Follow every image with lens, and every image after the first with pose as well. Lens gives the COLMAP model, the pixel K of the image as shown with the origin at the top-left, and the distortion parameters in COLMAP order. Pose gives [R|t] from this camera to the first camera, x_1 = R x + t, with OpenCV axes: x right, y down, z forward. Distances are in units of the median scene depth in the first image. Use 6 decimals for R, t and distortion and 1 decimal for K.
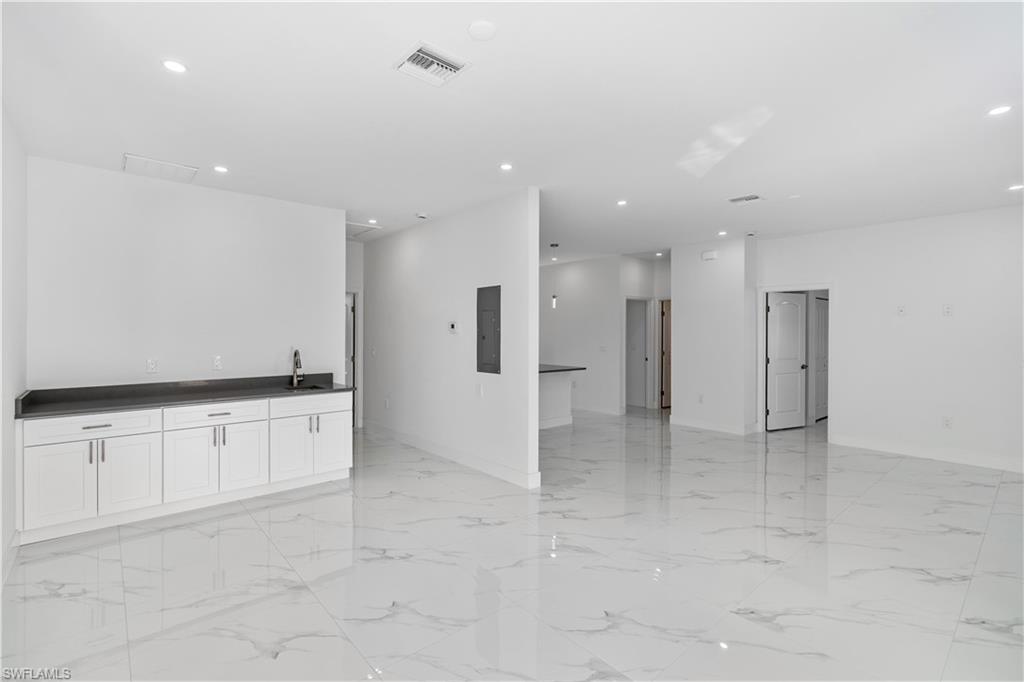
lens RADIAL K [[467.1, 0, 512.4], [0, 467.1, 333.7], [0, 0, 1]] dist [0.006222, -0.002552]
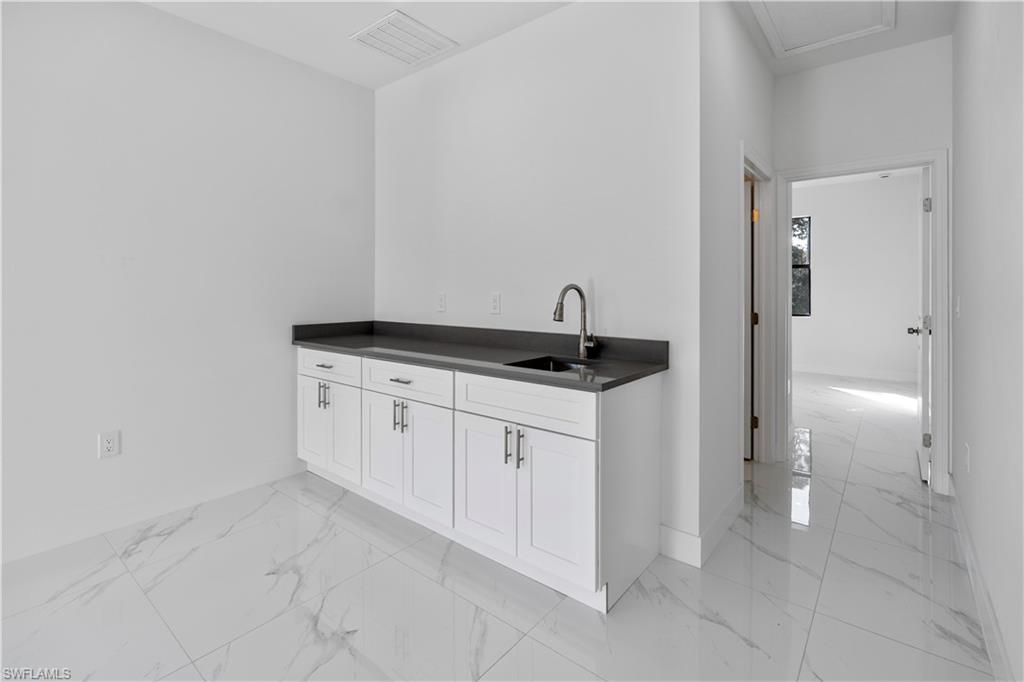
lens RADIAL K [[467.1, 0, 522.6], [0, 467.1, 291.0], [0, 0, 1]] dist [0.006222, -0.002552]
pose [[0.166062, -0.000612, -0.986115, 0.018576], [-0.003905, 0.999992, -0.001279, 0.041170], [0.986108, 0.004063, 0.166058, 0.853347]]
